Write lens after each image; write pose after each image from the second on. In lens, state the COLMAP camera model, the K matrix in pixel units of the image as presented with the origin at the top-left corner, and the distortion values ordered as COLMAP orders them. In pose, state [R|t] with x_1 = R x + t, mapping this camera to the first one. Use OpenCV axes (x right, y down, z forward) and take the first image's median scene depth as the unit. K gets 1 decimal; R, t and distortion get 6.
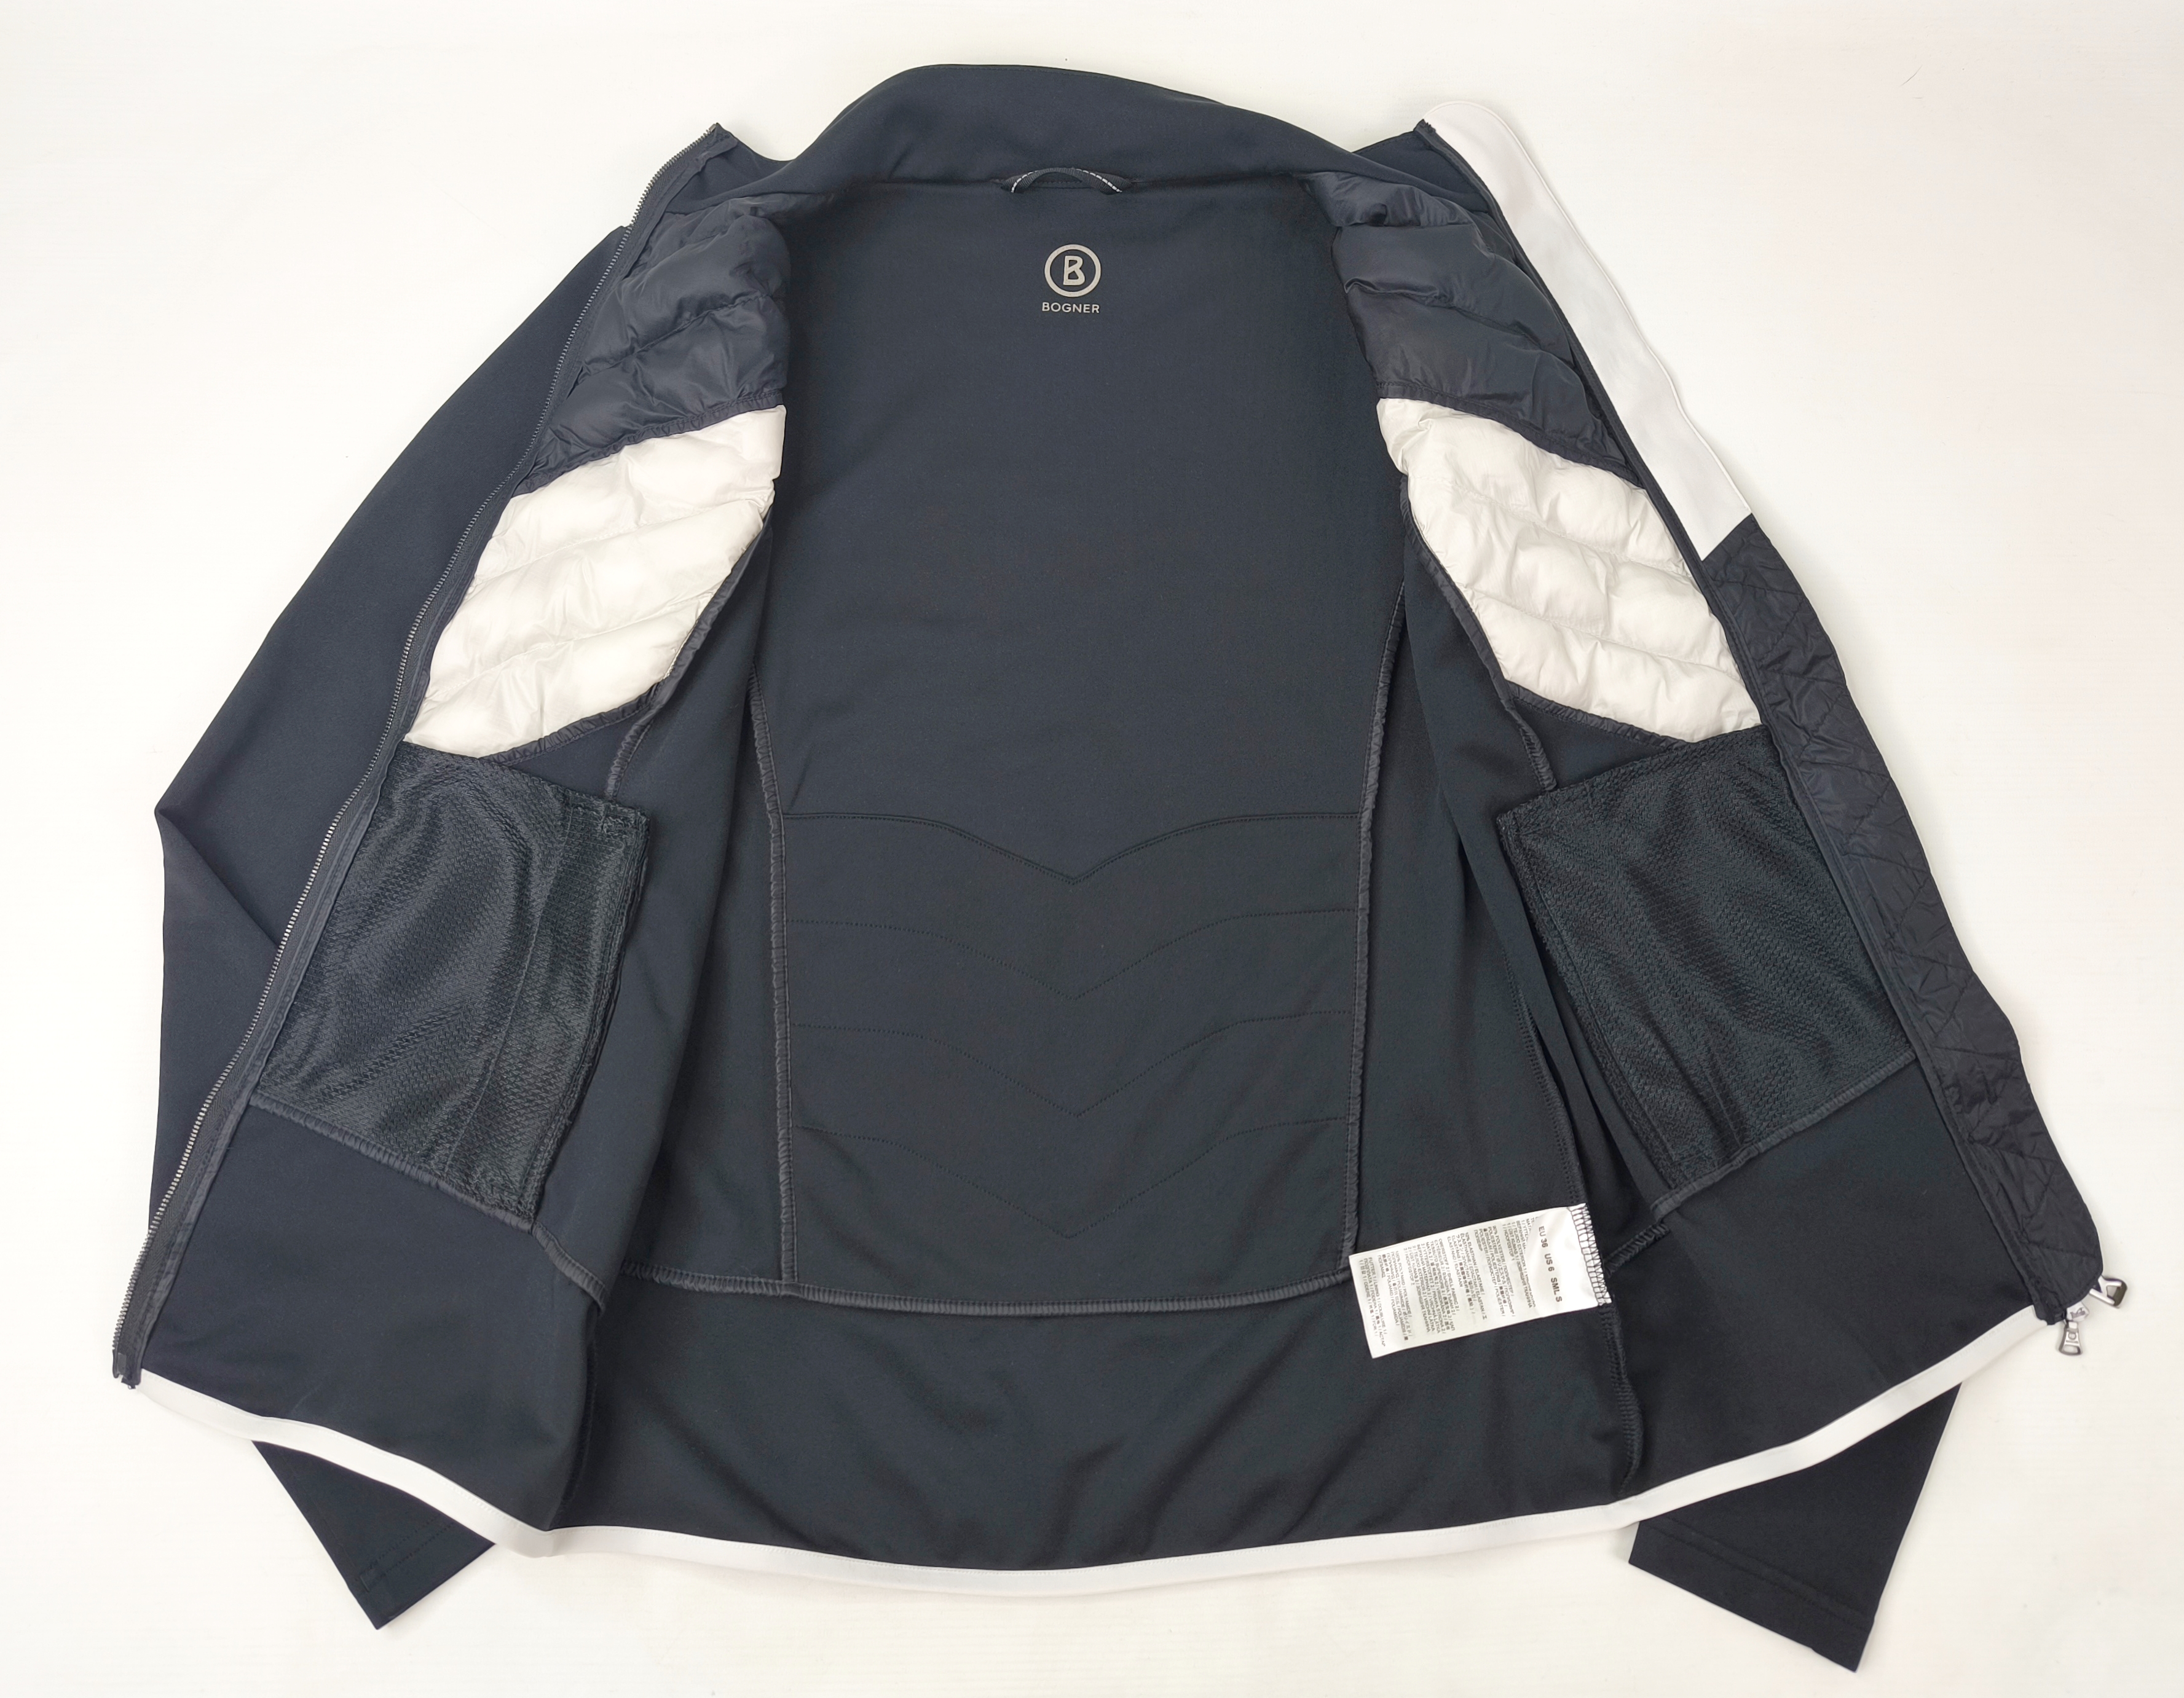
lens RADIAL K [[1707.8, 0, 1097.8], [0, 1707.8, 841.1], [0, 0, 1]] dist [-0.003875, 0.000747]
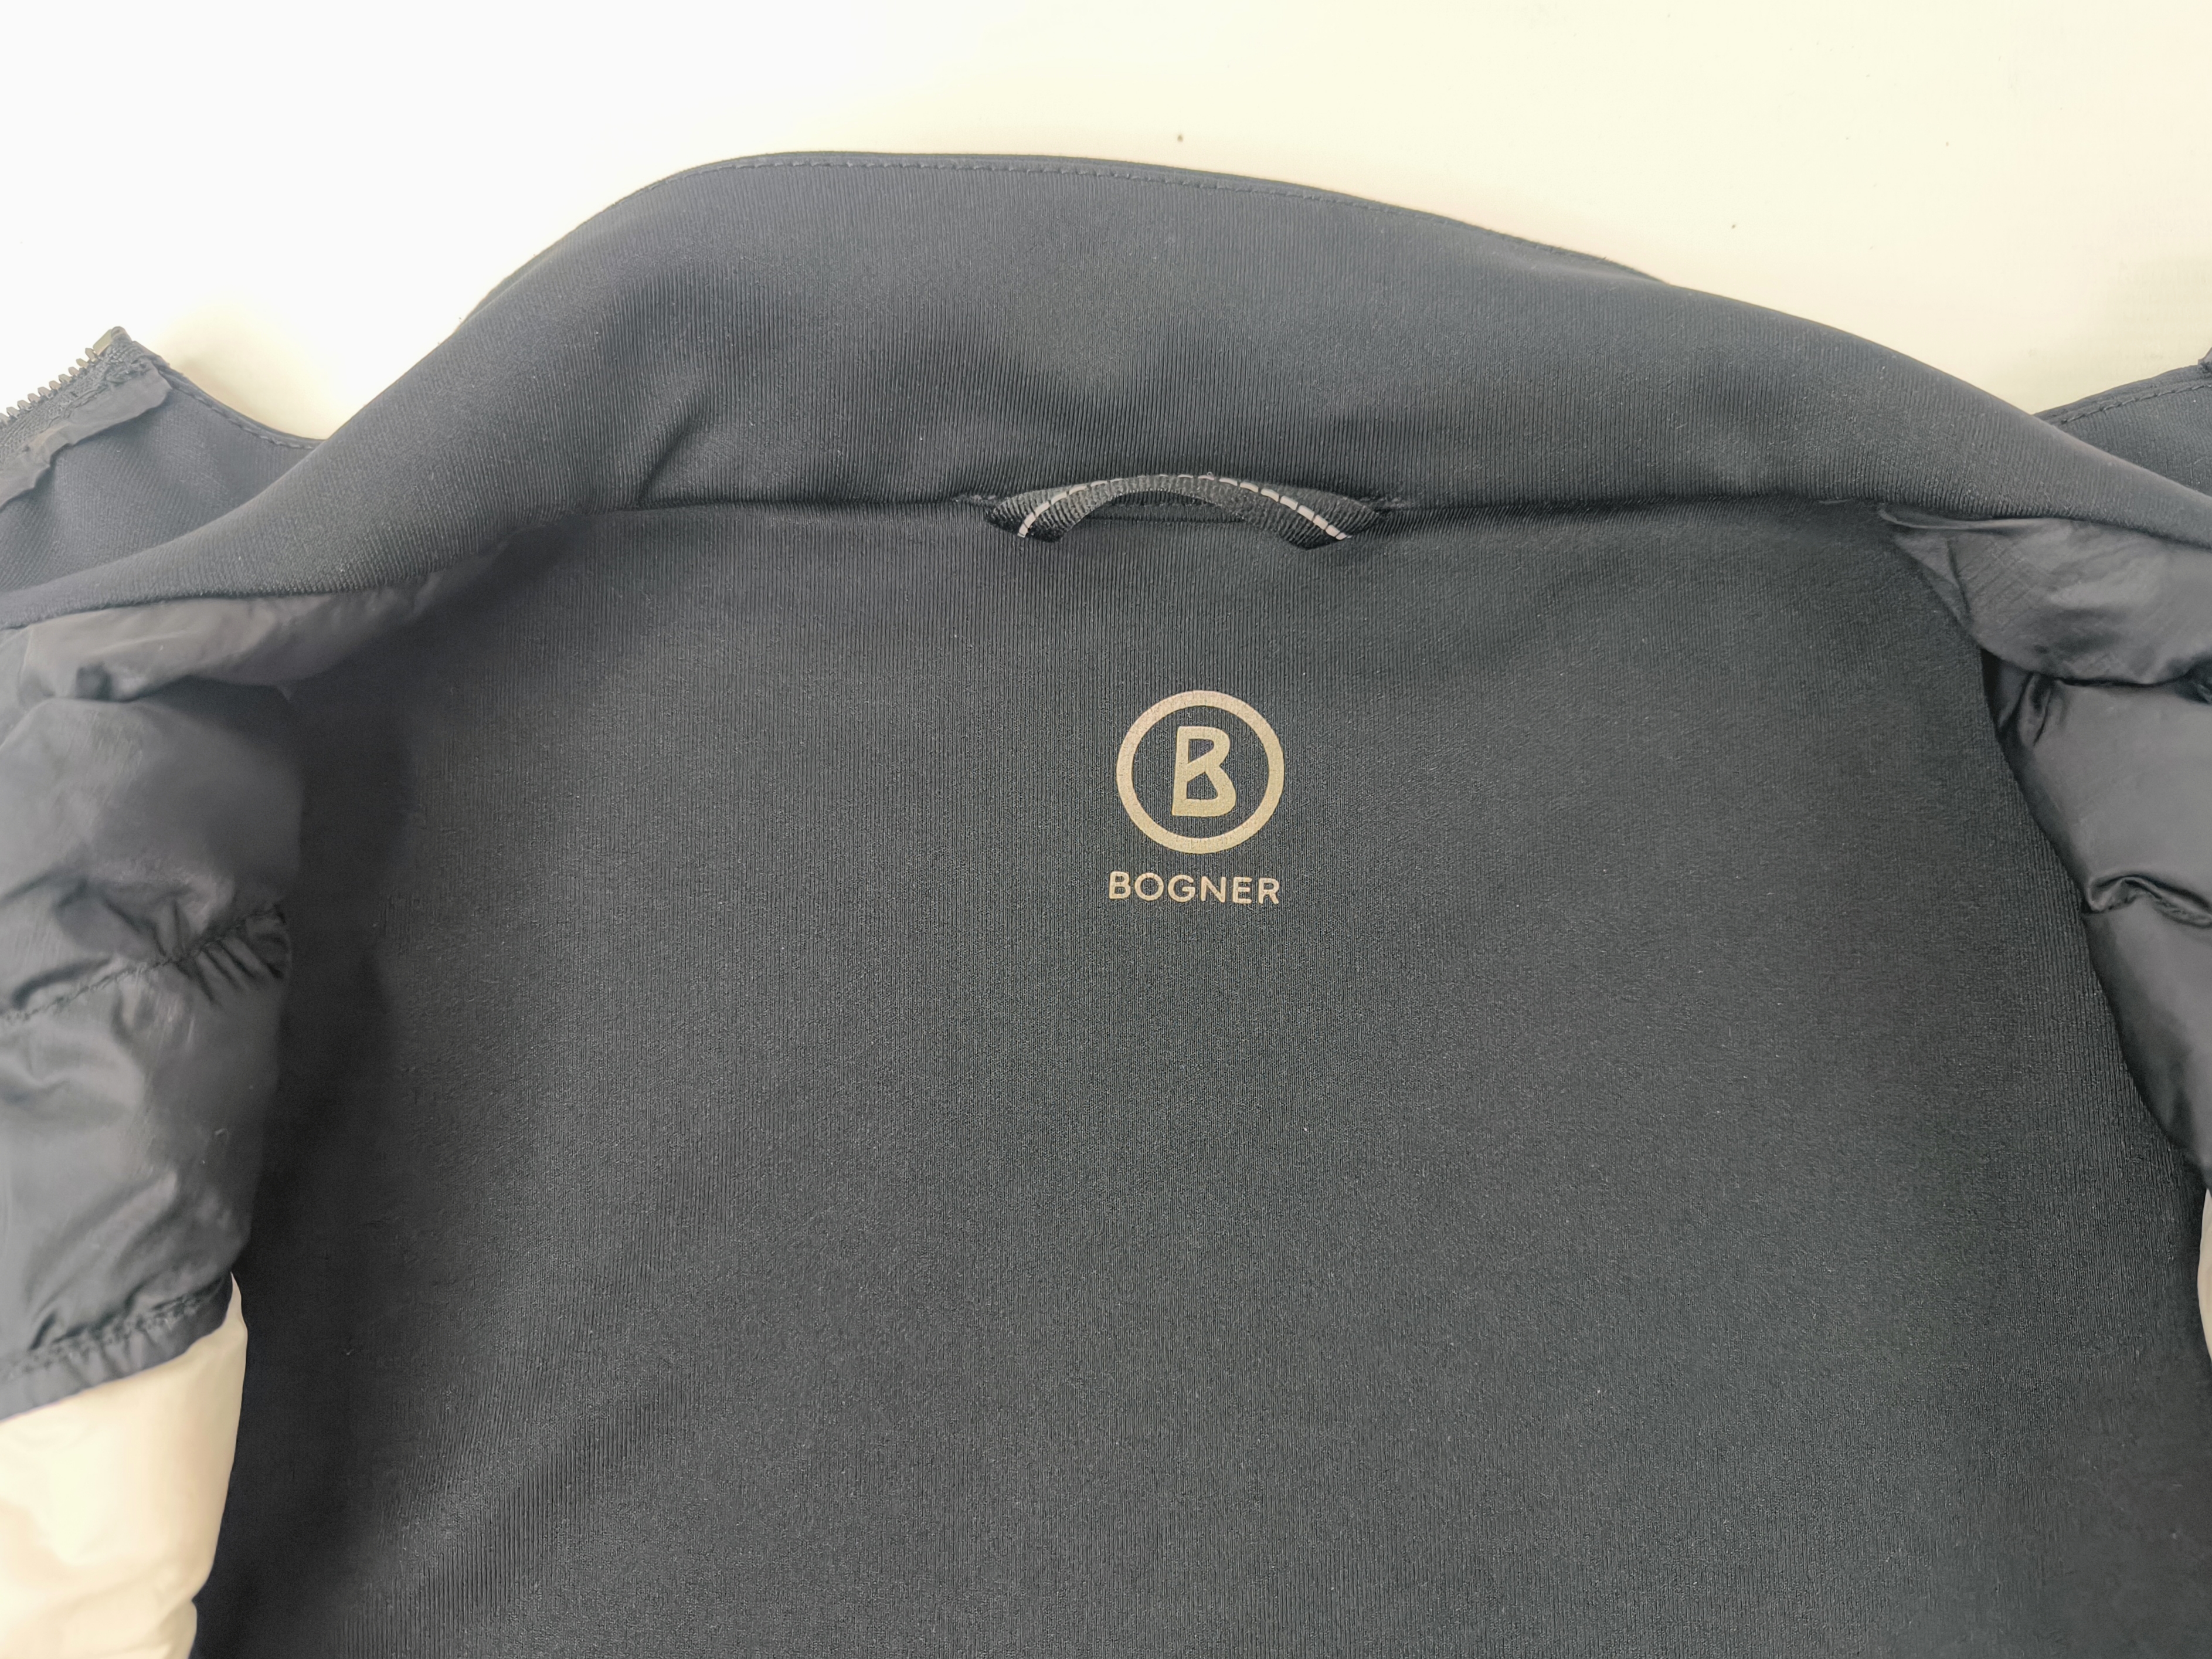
lens RADIAL K [[1581.6, 0, 1100.3], [0, 1581.6, 835.0], [0, 0, 1]] dist [-0.007467, -0.012817]
pose [[0.999948, 0.010102, -0.001510, -0.033722], [-0.010104, 0.999948, -0.001064, -0.322338], [0.001499, 0.001080, 0.999998, 0.693741]]
